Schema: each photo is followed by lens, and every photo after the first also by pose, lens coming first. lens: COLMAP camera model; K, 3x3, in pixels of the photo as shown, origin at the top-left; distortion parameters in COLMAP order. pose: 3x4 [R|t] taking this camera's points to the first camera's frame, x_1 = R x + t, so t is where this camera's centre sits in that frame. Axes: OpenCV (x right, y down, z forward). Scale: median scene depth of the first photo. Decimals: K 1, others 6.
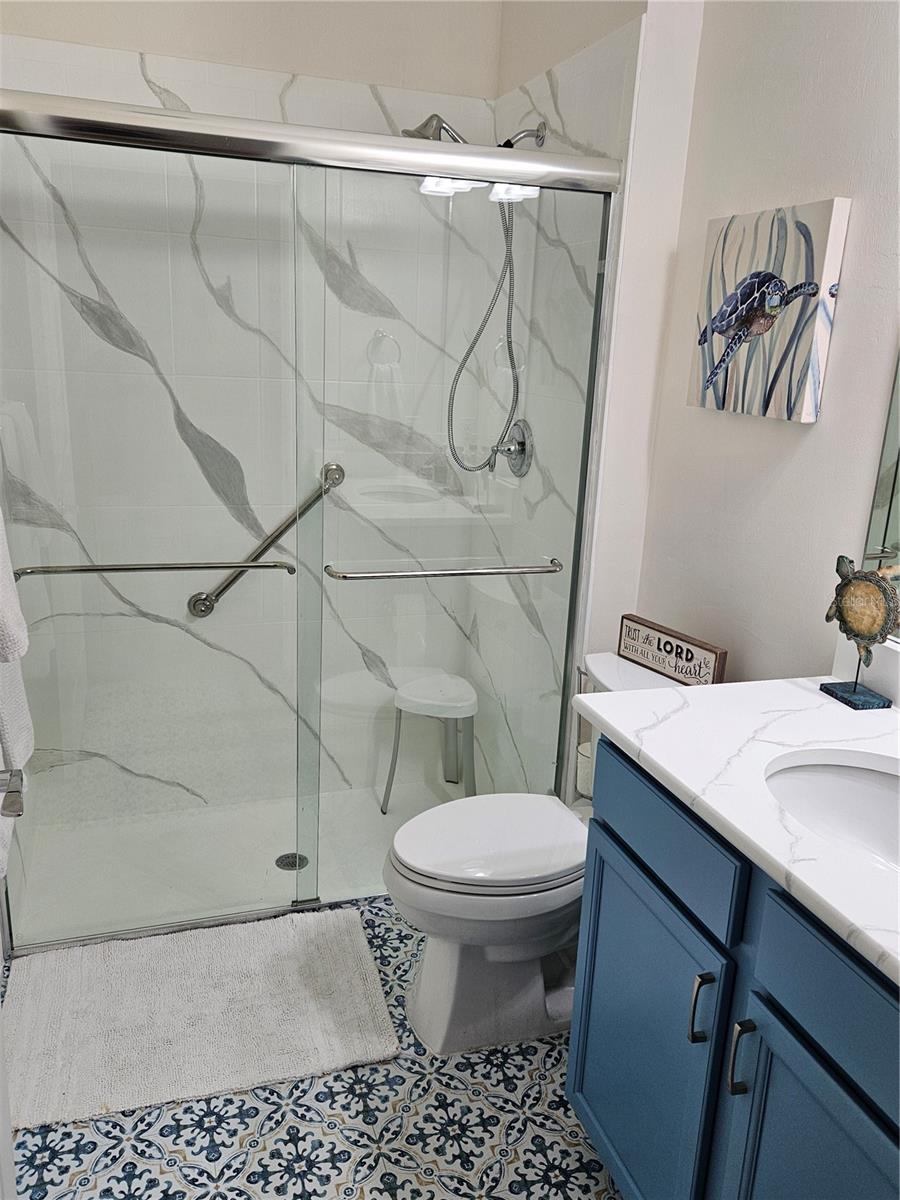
lens RADIAL K [[909.6, 0, 450.0], [0, 909.6, 600.0], [0, 0, 1]] dist [0.041828, -0.058075]
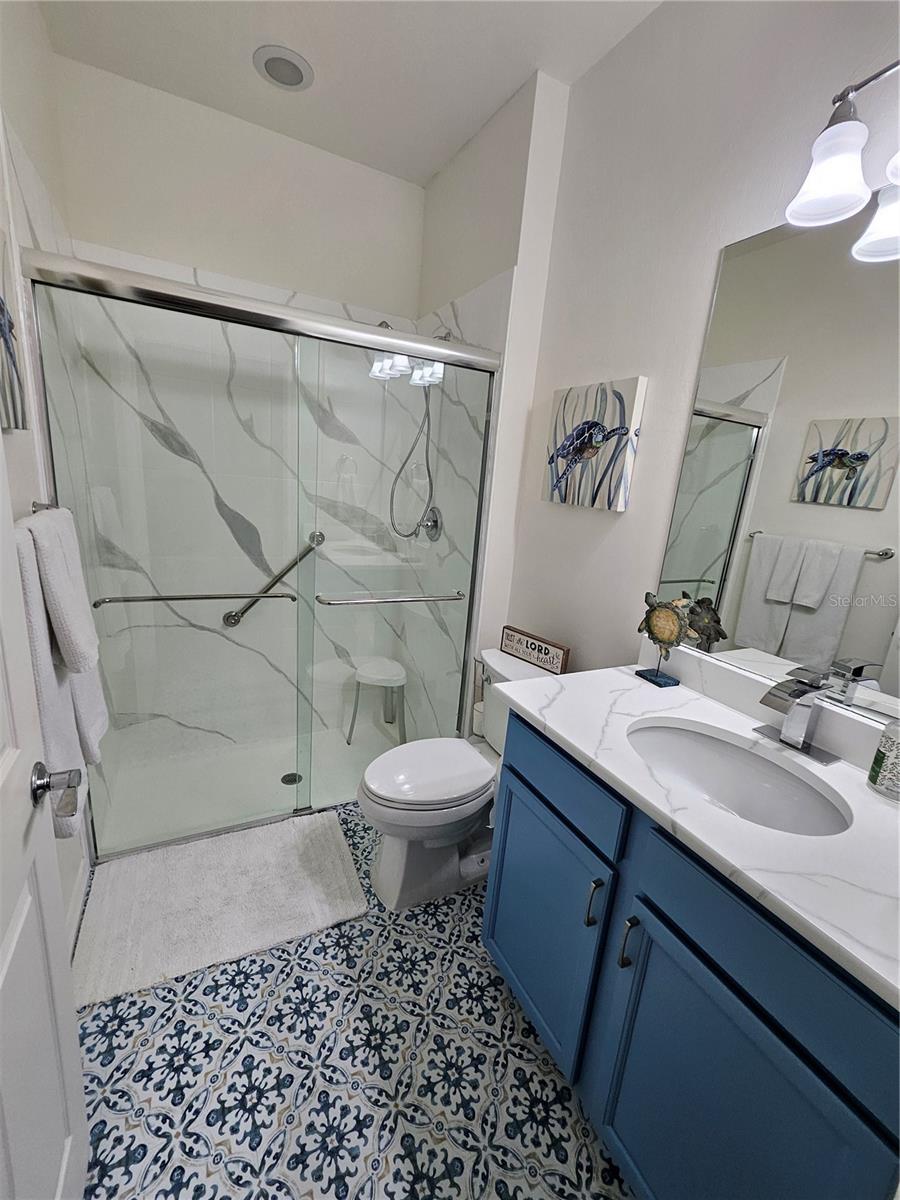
lens RADIAL K [[492.0, 0, 454.3], [0, 492.0, 600.6], [0, 0, 1]] dist [-0.009529, -0.000514]
pose [[0.987242, -0.001751, 0.159219, -0.043358], [0.004519, 0.999845, -0.017026, -0.016571], [-0.159165, 0.017529, 0.987096, 0.153717]]
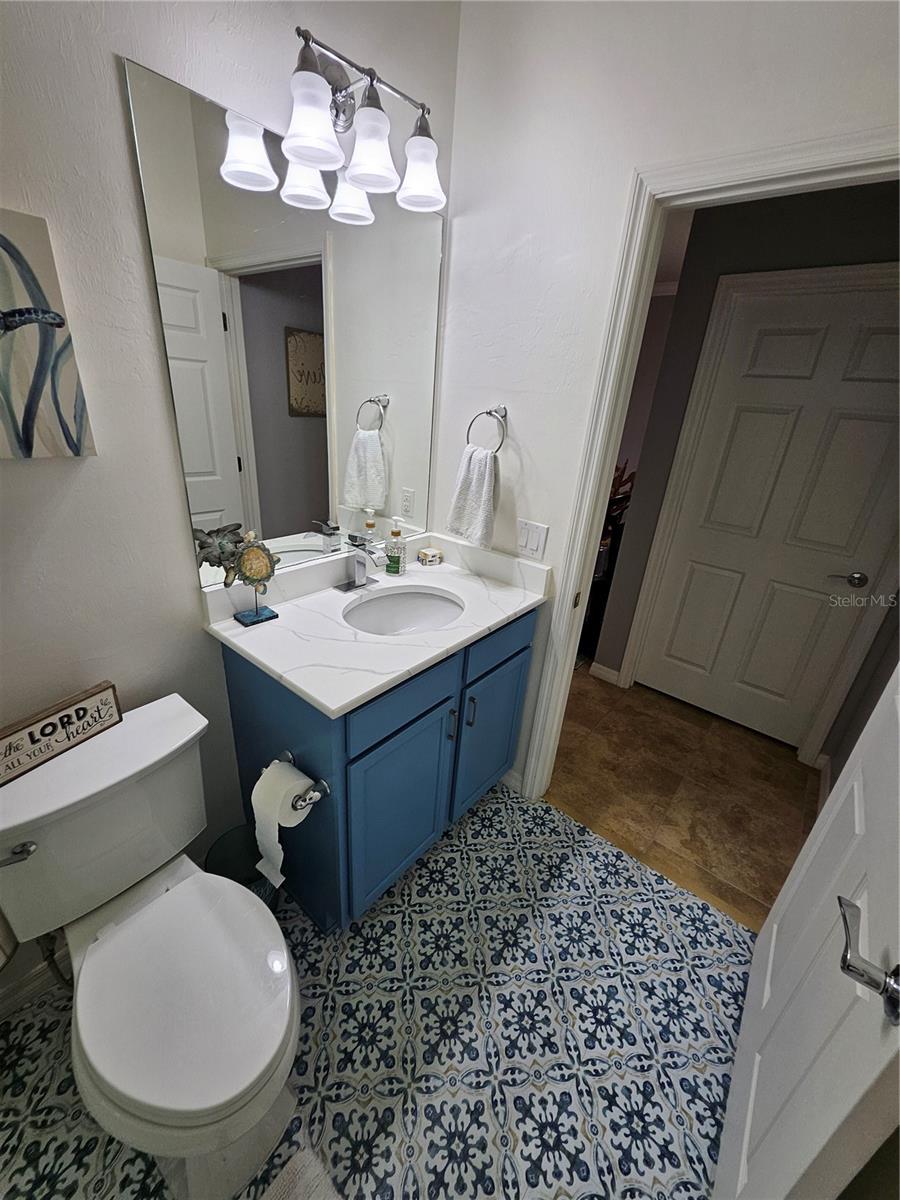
lens RADIAL K [[481.5, 0, 451.1], [0, 481.5, 601.8], [0, 0, 1]] dist [0.023153, -0.000077]
pose [[-0.531128, -0.412758, 0.739956, -0.296632], [0.137172, 0.819909, 0.555817, -0.281885], [-0.836114, 0.396711, -0.378858, 0.835216]]
